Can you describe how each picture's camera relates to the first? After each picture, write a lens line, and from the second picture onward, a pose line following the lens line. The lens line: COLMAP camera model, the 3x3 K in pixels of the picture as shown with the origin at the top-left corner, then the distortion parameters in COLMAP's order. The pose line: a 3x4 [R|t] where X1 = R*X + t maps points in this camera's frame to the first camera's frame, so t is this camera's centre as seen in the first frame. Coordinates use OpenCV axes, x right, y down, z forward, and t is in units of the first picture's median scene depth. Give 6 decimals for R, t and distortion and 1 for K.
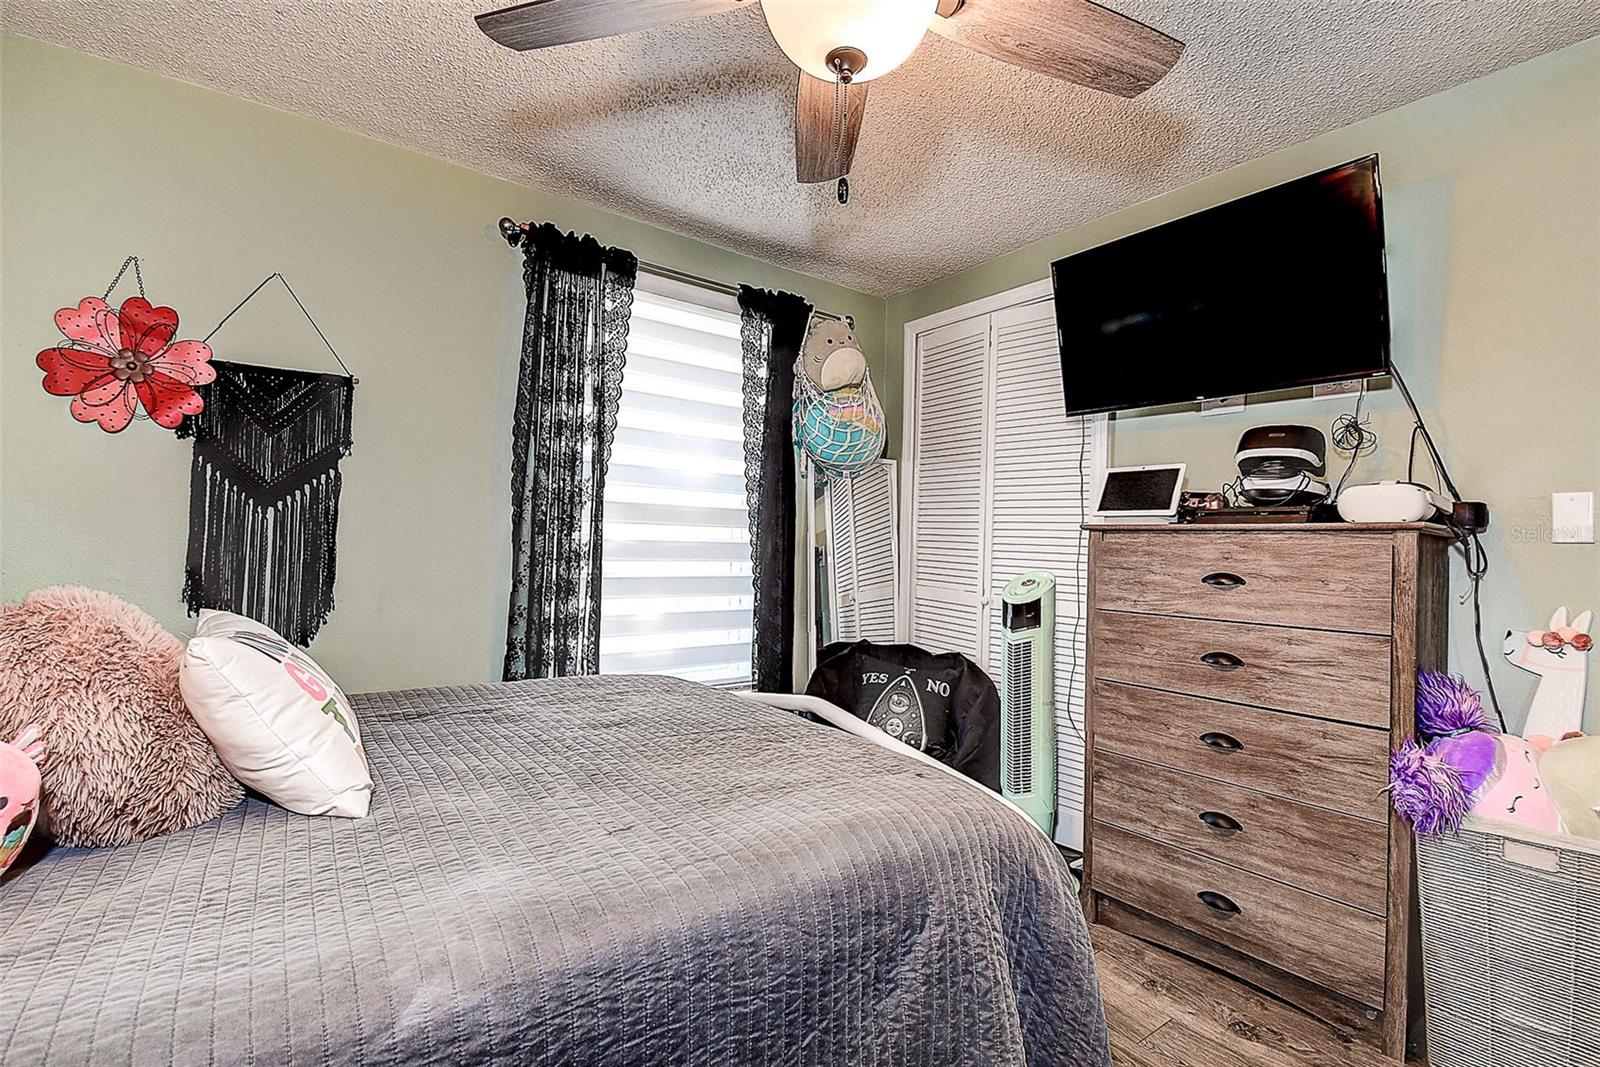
lens RADIAL K [[735.2, 0, 798.1], [0, 735.2, 530.5], [0, 0, 1]] dist [0.035917, -0.033755]
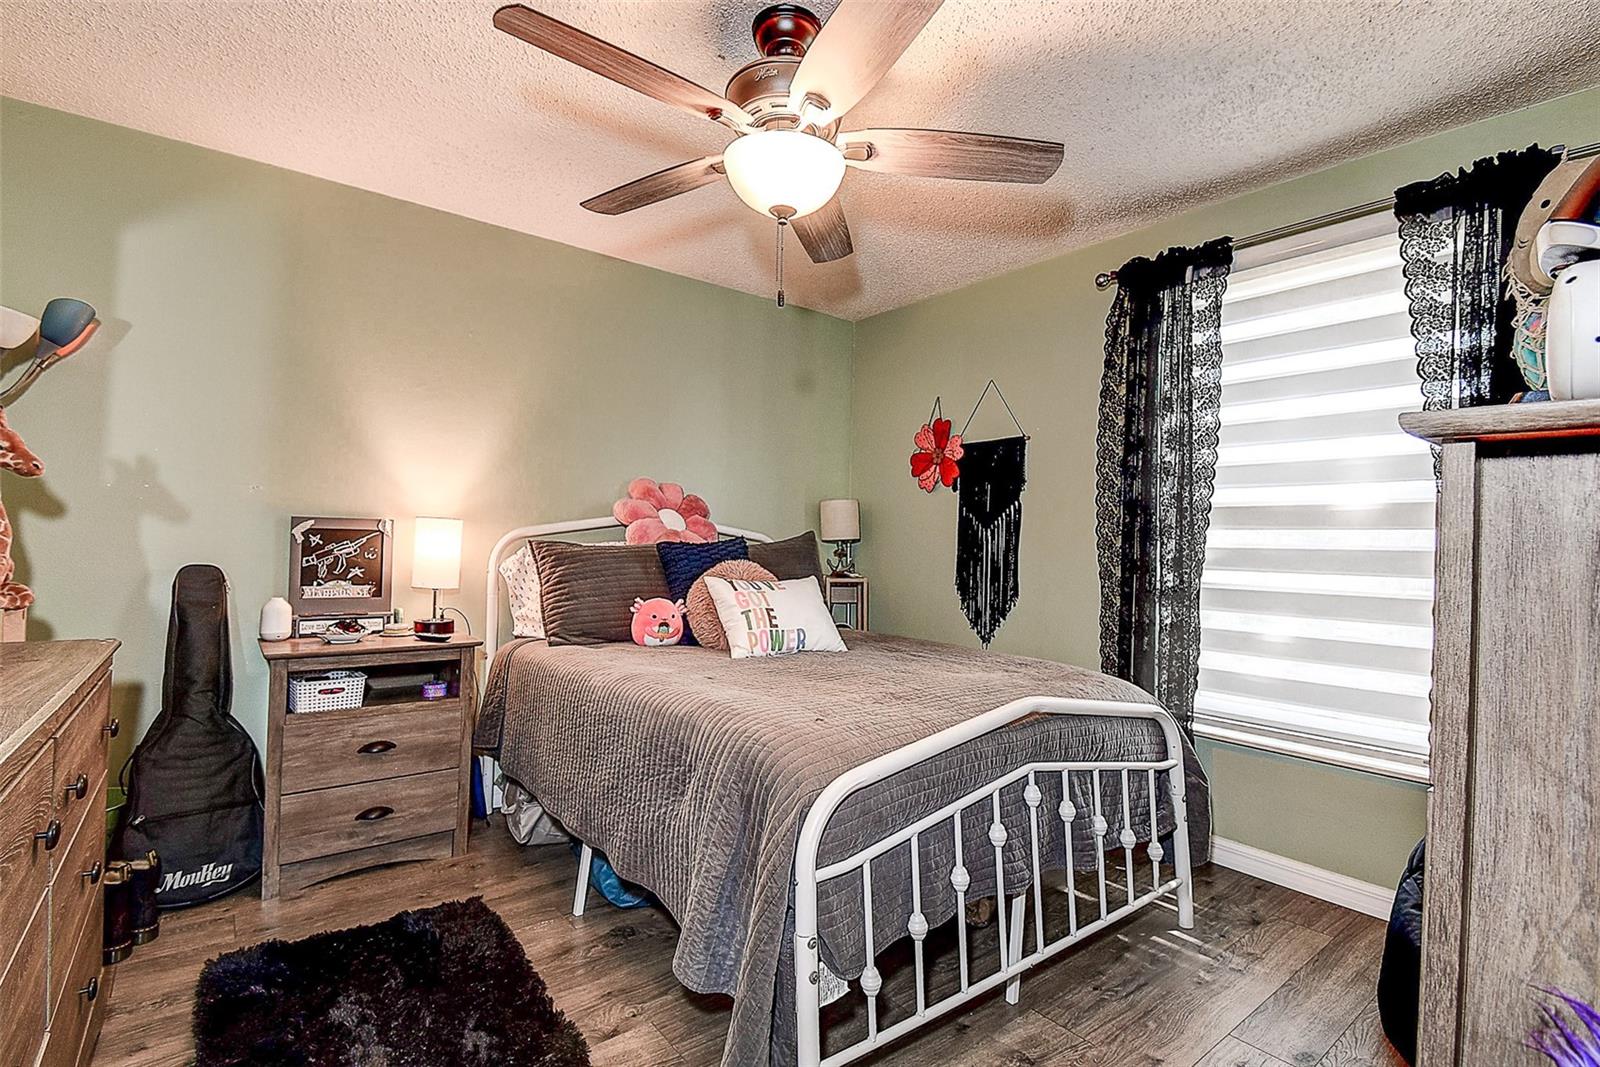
lens RADIAL K [[735.2, 0, 798.1], [0, 735.2, 530.5], [0, 0, 1]] dist [0.035917, -0.033755]
pose [[0.001729, -0.037333, -0.999301, 0.825576], [-0.003091, 0.999298, -0.037338, 0.031515], [0.999994, 0.003153, 0.001613, 0.563489]]
